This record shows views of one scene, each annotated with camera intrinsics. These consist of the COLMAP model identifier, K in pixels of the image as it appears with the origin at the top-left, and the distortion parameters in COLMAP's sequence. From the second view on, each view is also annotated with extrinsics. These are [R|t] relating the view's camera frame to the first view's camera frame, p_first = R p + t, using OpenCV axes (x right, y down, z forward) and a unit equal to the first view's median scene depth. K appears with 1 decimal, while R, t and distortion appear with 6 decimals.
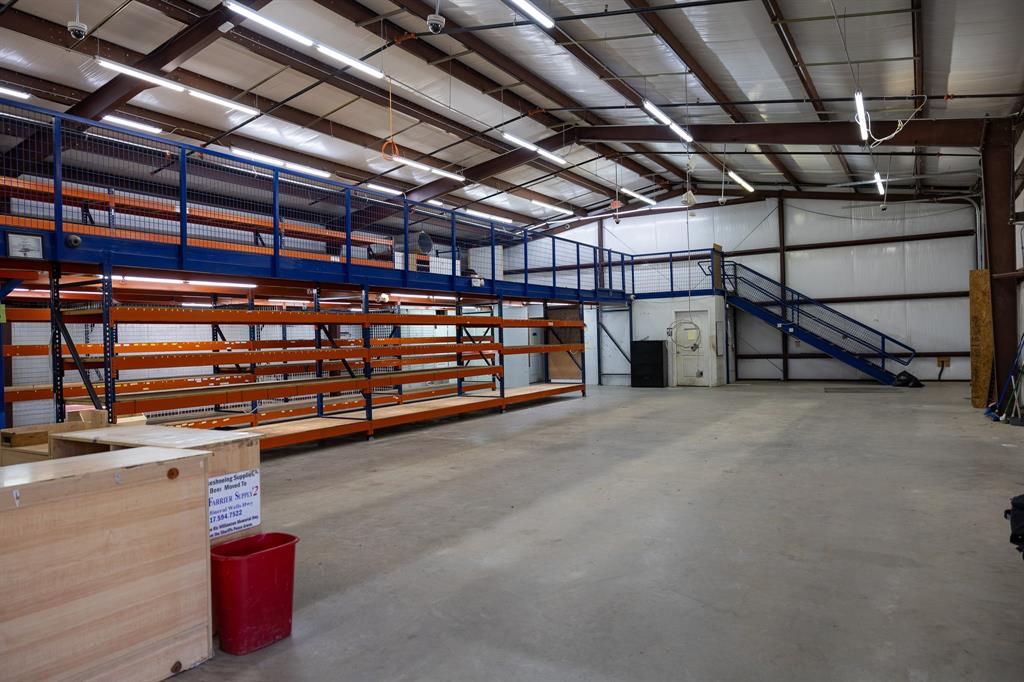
lens RADIAL K [[683.0, 0, 512.0], [0, 683.0, 341.0], [0, 0, 1]] dist [-0.000573, 0.001532]
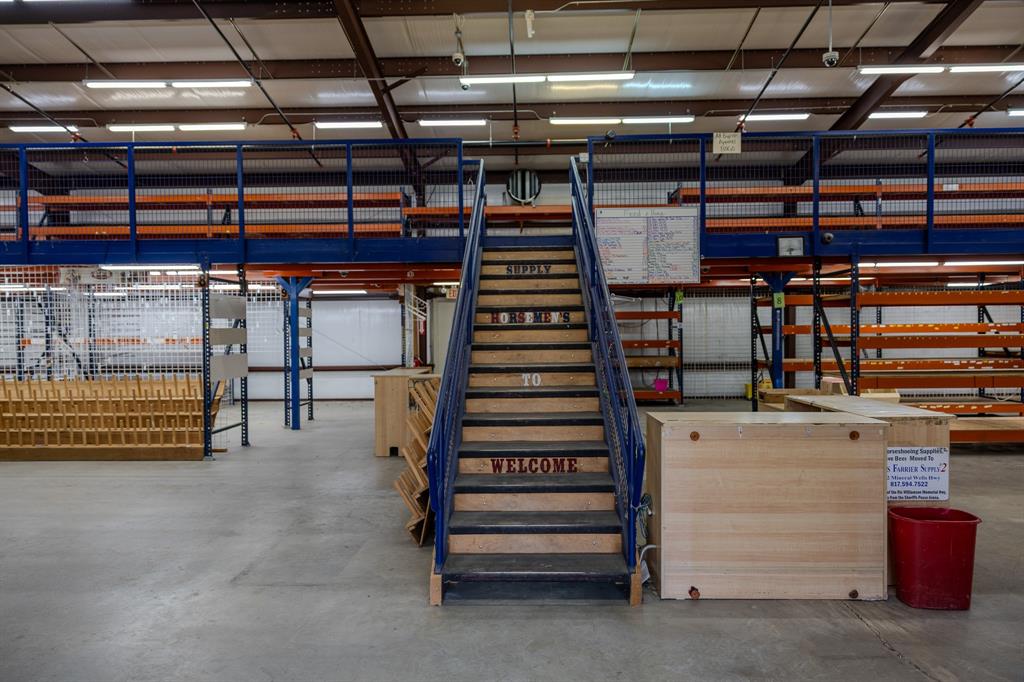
lens RADIAL K [[683.0, 0, 512.0], [0, 683.0, 341.0], [0, 0, 1]] dist [-0.000573, 0.001532]
pose [[0.495784, 0.030358, -0.867915, 0.104133], [-0.003906, 0.999457, 0.032728, -0.004490], [0.868437, -0.012836, 0.495633, -0.052557]]
